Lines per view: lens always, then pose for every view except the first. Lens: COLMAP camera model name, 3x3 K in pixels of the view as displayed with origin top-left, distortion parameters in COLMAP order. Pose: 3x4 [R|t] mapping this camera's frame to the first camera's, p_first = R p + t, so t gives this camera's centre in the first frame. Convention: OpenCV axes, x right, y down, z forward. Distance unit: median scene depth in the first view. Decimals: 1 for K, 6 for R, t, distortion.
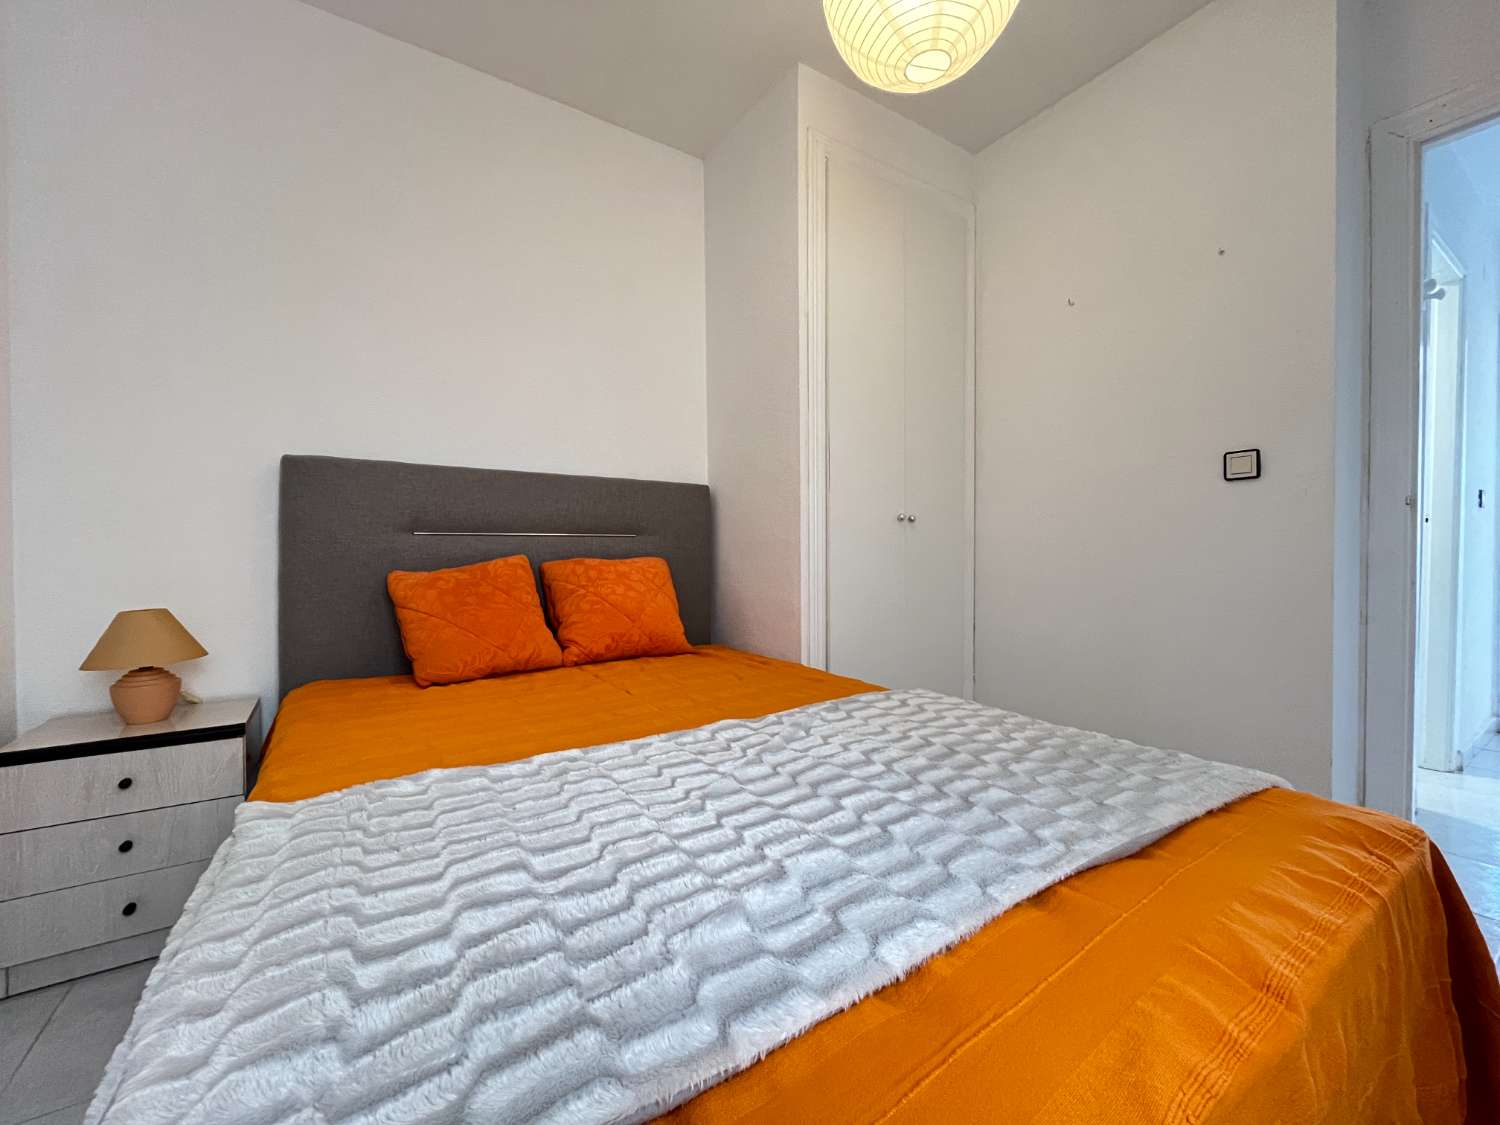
lens RADIAL K [[609.4, 0, 752.2], [0, 609.4, 559.3], [0, 0, 1]] dist [-0.002248, 0.000070]
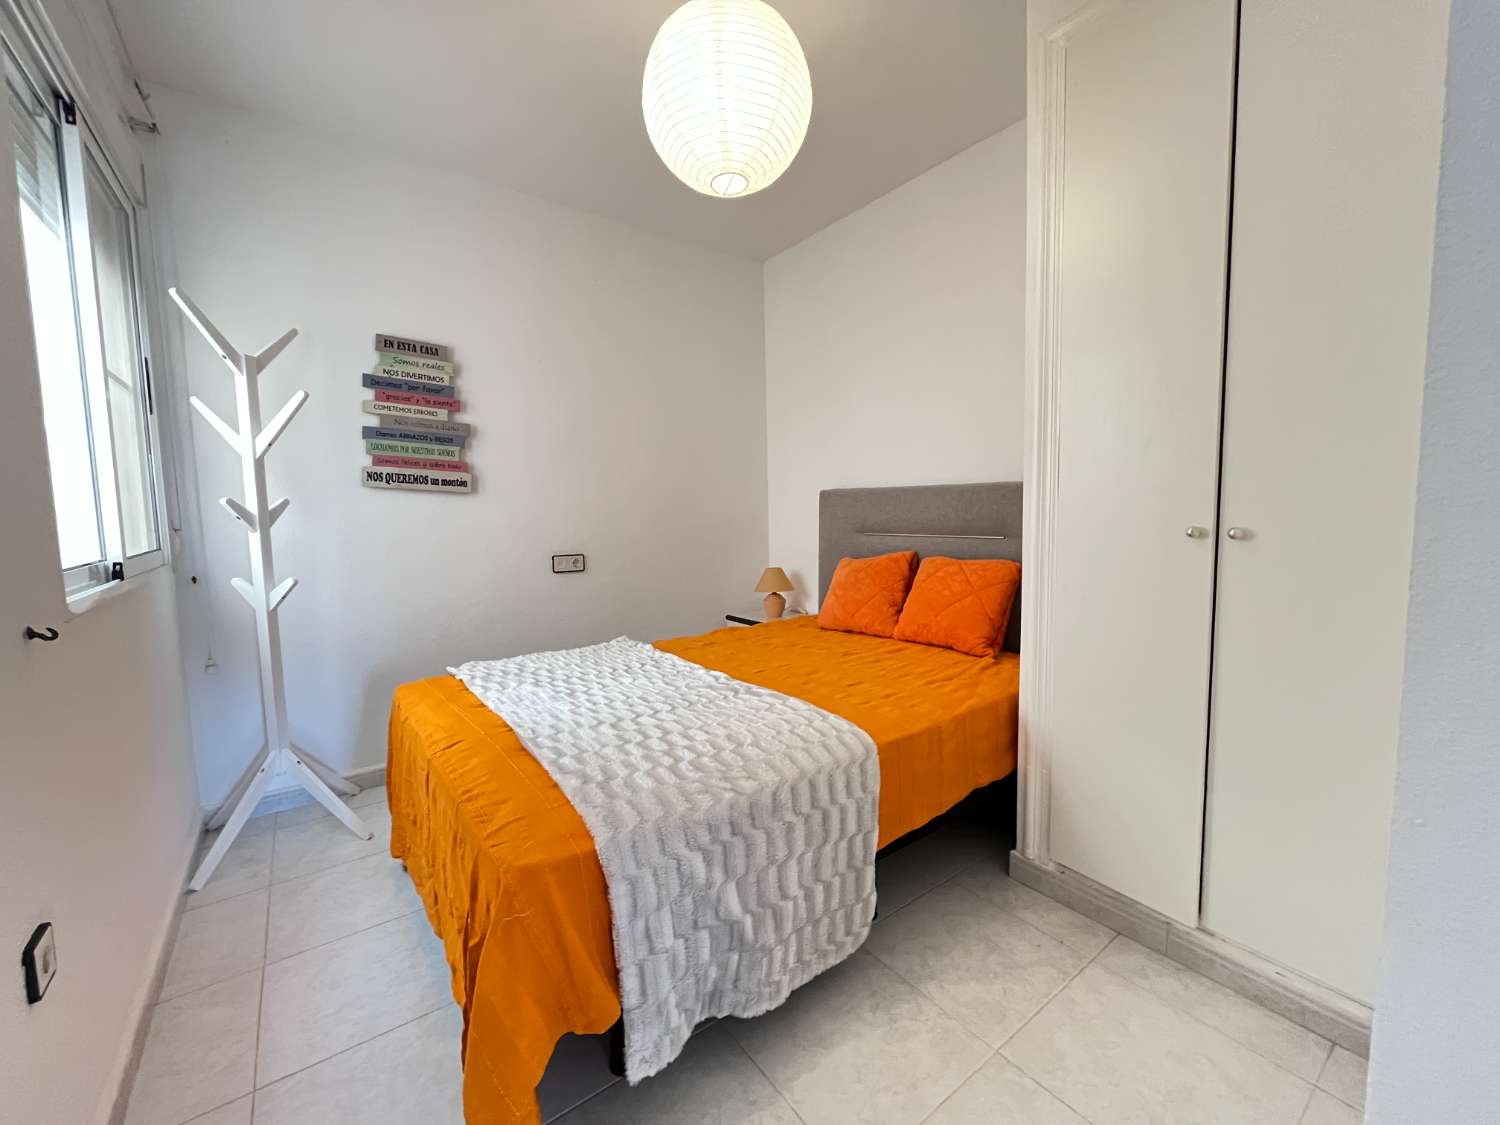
lens RADIAL K [[609.4, 0, 752.2], [0, 609.4, 559.3], [0, 0, 1]] dist [-0.002248, 0.000070]
pose [[0.044597, 0.089031, -0.995030, 1.310510], [0.005649, 0.995983, 0.089369, -0.156879], [0.998989, -0.009606, 0.043915, 0.843863]]
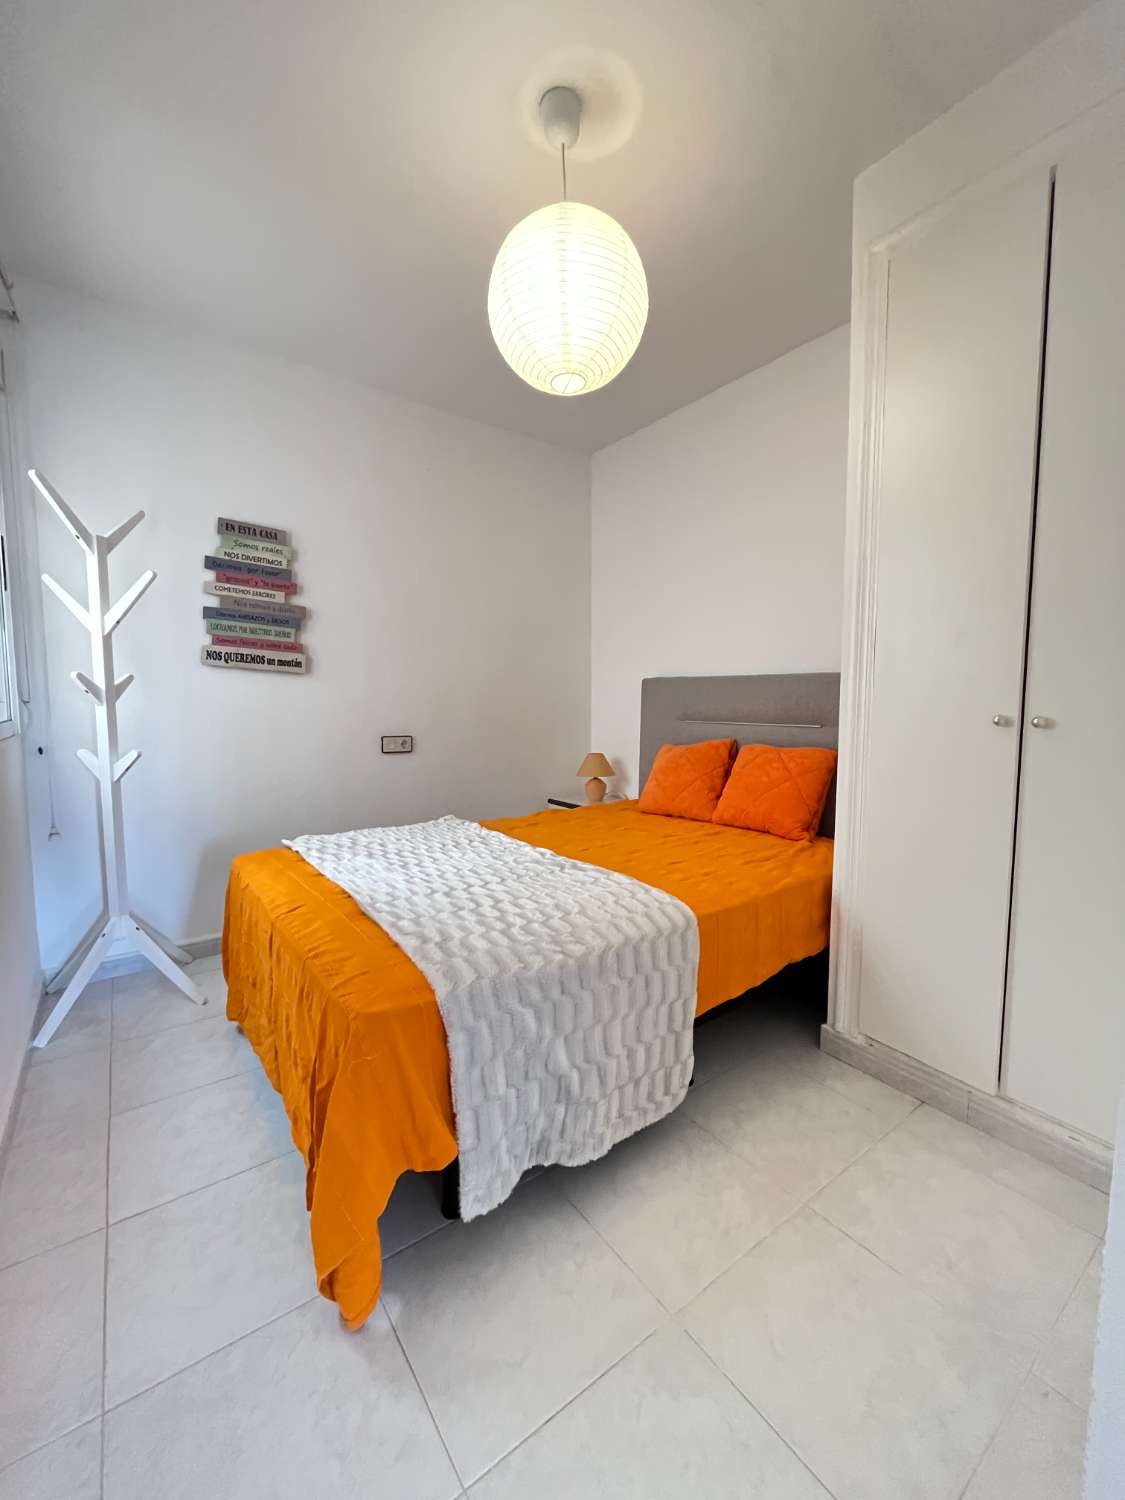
lens RADIAL K [[609.4, 0, 568.5], [0, 609.4, 748.7], [0, 0, 1]] dist [-0.002248, 0.000070]
pose [[0.042811, 0.088295, -0.995174, 1.368517], [-0.014382, 0.996038, 0.087753, -0.141651], [0.998980, 0.010556, 0.043911, 0.816405]]
